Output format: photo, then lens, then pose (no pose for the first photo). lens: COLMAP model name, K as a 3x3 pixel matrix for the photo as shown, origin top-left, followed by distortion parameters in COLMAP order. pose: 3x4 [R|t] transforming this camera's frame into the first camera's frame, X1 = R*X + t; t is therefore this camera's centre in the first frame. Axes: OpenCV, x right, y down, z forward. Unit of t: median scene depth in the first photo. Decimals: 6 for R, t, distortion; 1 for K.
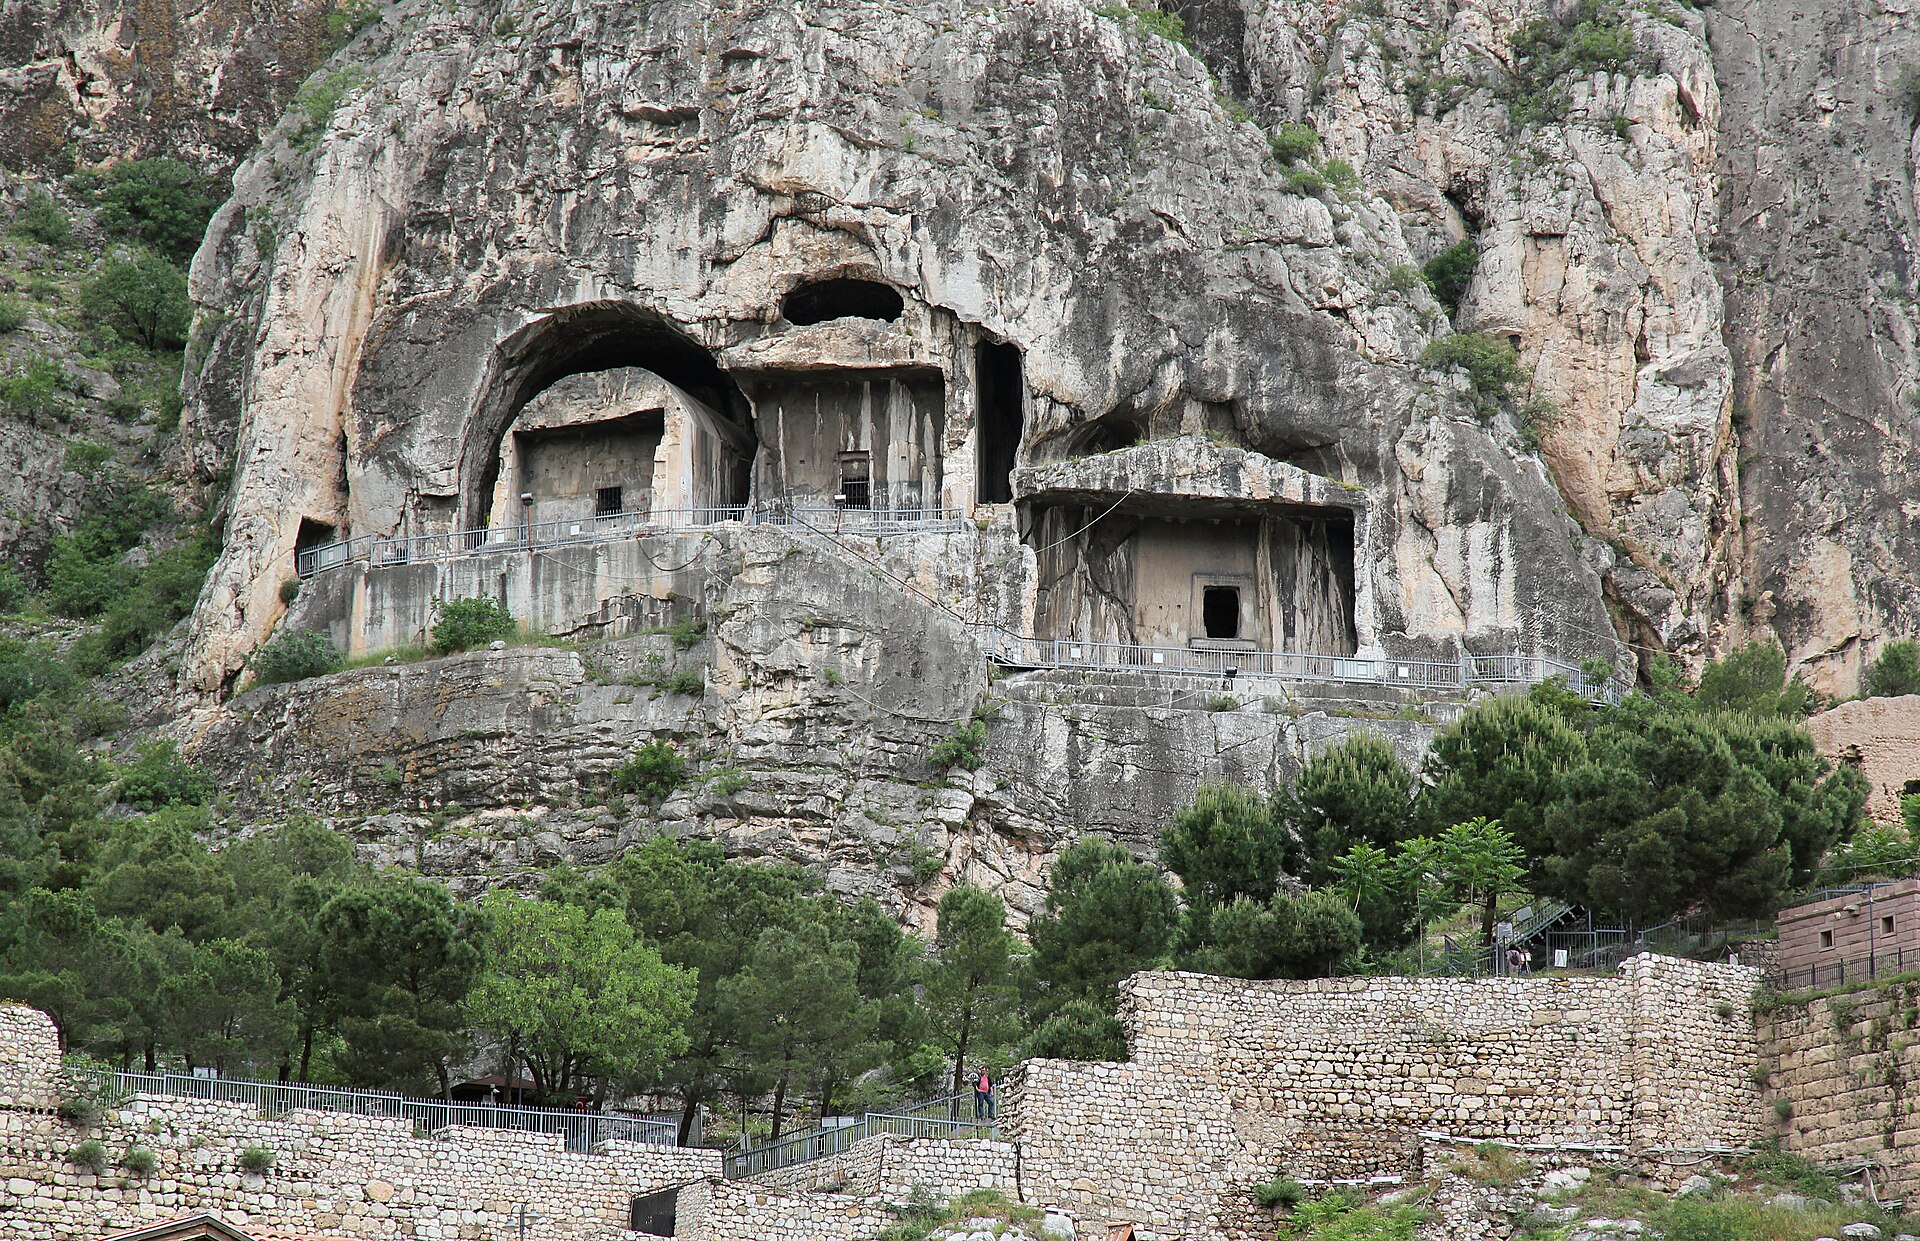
lens RADIAL K [[7214.5, 0, 960.0], [0, 7214.5, 620.5], [0, 0, 1]] dist [0.545890, -2.230944]
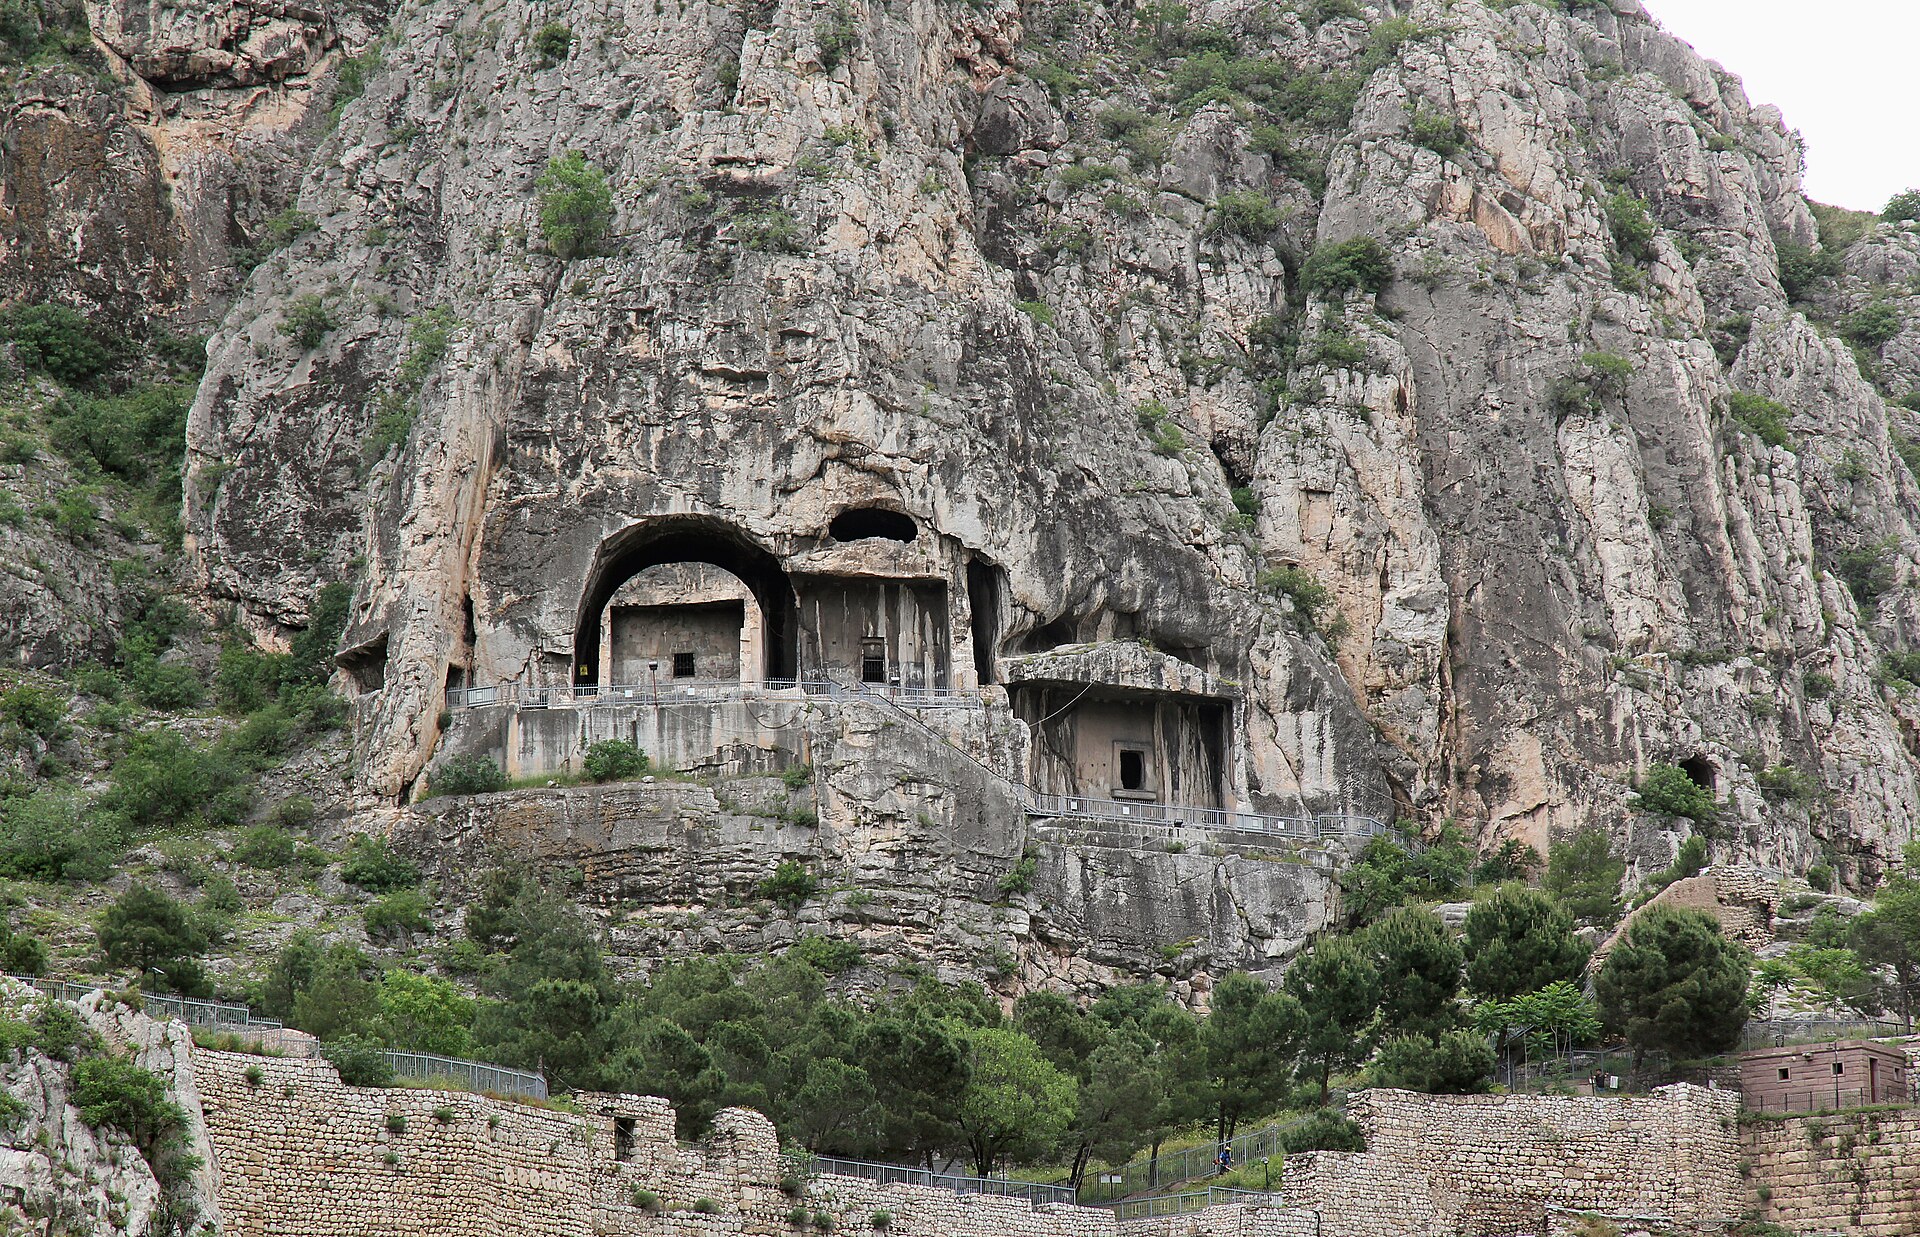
lens RADIAL K [[7214.5, 0, 960.0], [0, 7214.5, 618.5], [0, 0, 1]] dist [0.545890, -2.230944]
pose [[0.944426, 0.046678, 0.325394, -0.434881], [-0.060881, 0.997579, 0.033598, -0.072787], [-0.323038, -0.051541, 0.944982, -0.270295]]
